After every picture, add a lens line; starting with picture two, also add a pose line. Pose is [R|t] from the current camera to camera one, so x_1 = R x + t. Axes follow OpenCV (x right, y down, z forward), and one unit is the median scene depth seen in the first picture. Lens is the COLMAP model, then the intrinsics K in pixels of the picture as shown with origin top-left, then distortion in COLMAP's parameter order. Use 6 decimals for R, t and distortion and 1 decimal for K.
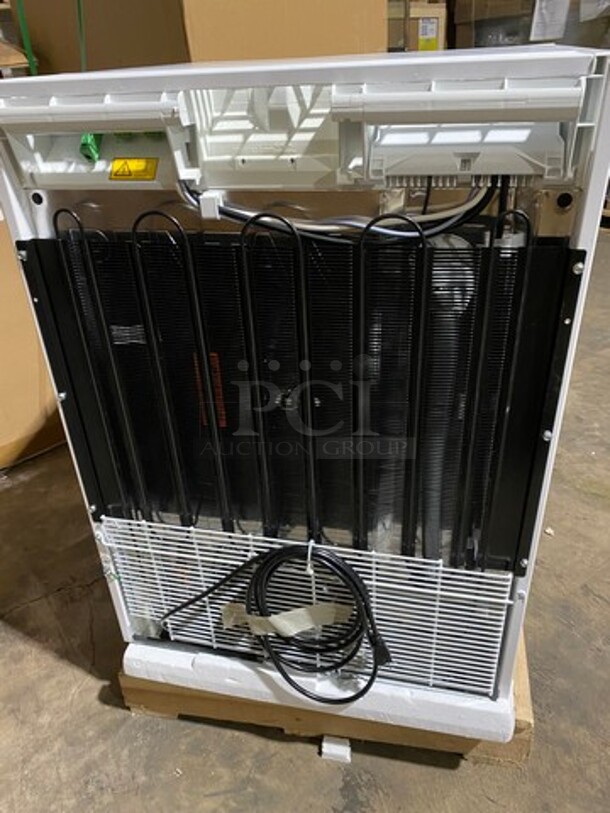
lens RADIAL K [[622.7, 0, 305.0], [0, 622.7, 406.5], [0, 0, 1]] dist [0.005581, 0.001912]
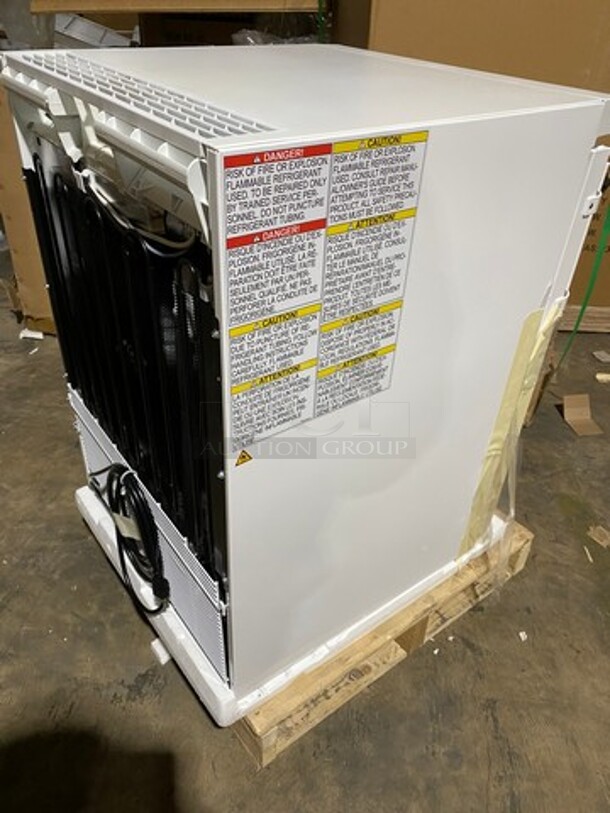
lens RADIAL K [[622.7, 0, 305.0], [0, 622.7, 406.5], [0, 0, 1]] dist [0.005581, 0.001912]
pose [[0.766691, 0.440345, -0.467206, 0.580896], [-0.395346, 0.897192, 0.196843, -0.195167], [0.505852, 0.033790, 0.861958, 0.098276]]
